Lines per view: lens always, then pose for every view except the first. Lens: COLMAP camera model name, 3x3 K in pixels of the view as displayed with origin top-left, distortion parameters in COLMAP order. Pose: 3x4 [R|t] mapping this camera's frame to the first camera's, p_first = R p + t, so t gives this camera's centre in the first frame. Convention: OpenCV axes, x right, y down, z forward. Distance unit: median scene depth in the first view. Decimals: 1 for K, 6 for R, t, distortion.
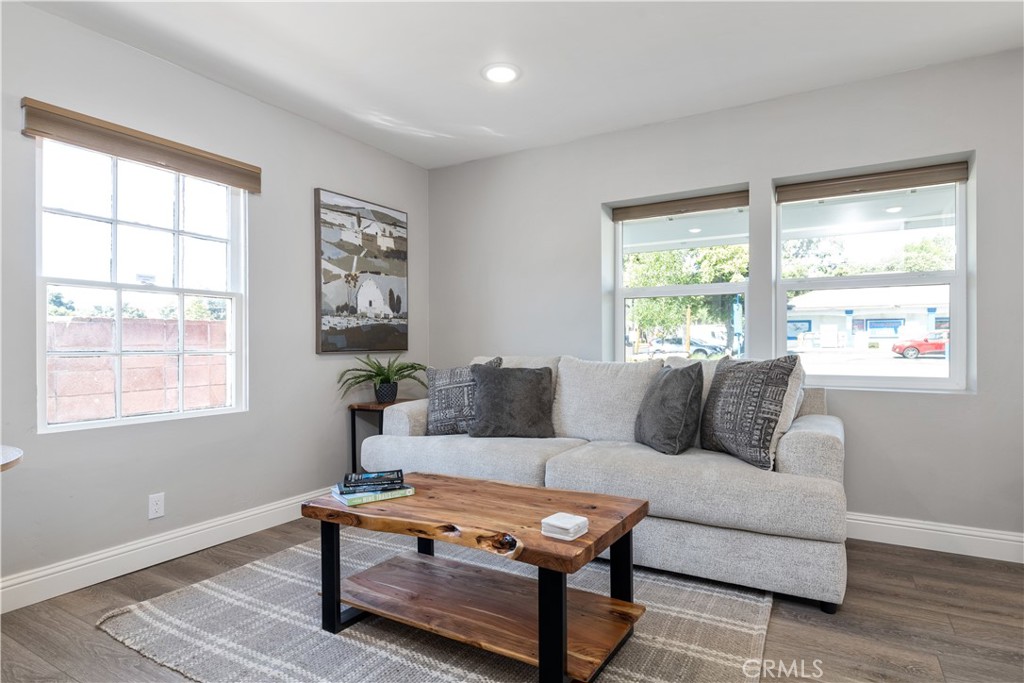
lens RADIAL K [[558.9, 0, 514.1], [0, 558.9, 341.3], [0, 0, 1]] dist [-0.002855, 0.000075]
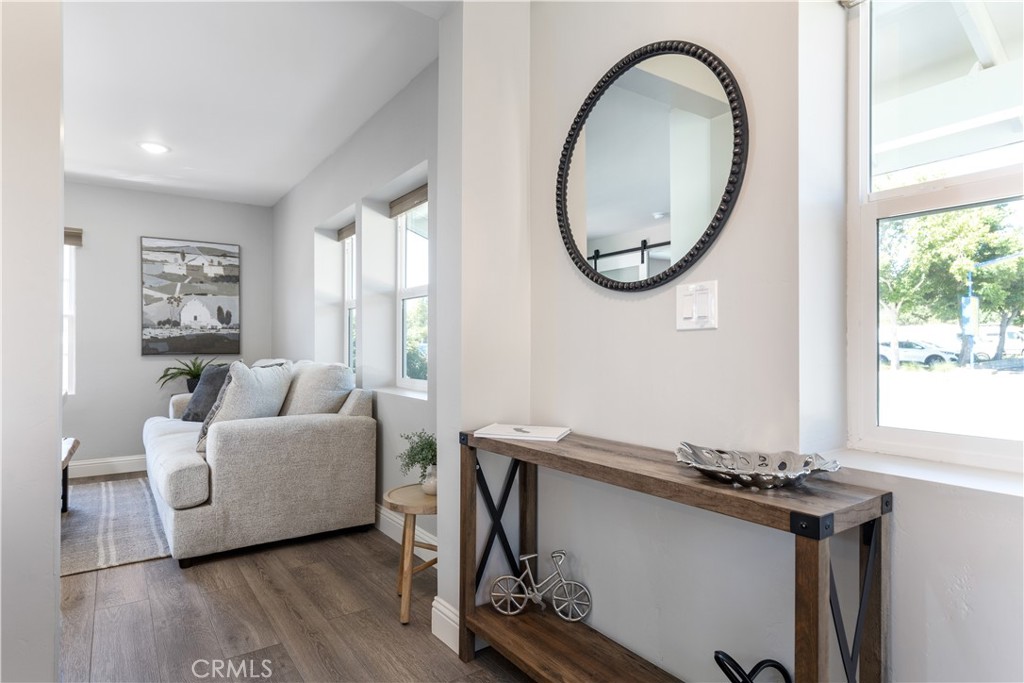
lens RADIAL K [[578.2, 0, 512.3], [0, 578.2, 343.9], [0, 0, 1]] dist [0.000692, 0.000348]
pose [[0.903737, -0.004947, -0.428058, 1.017024], [0.002376, 0.999976, -0.006541, 0.003794], [0.428080, 0.004894, 0.903727, 0.092582]]
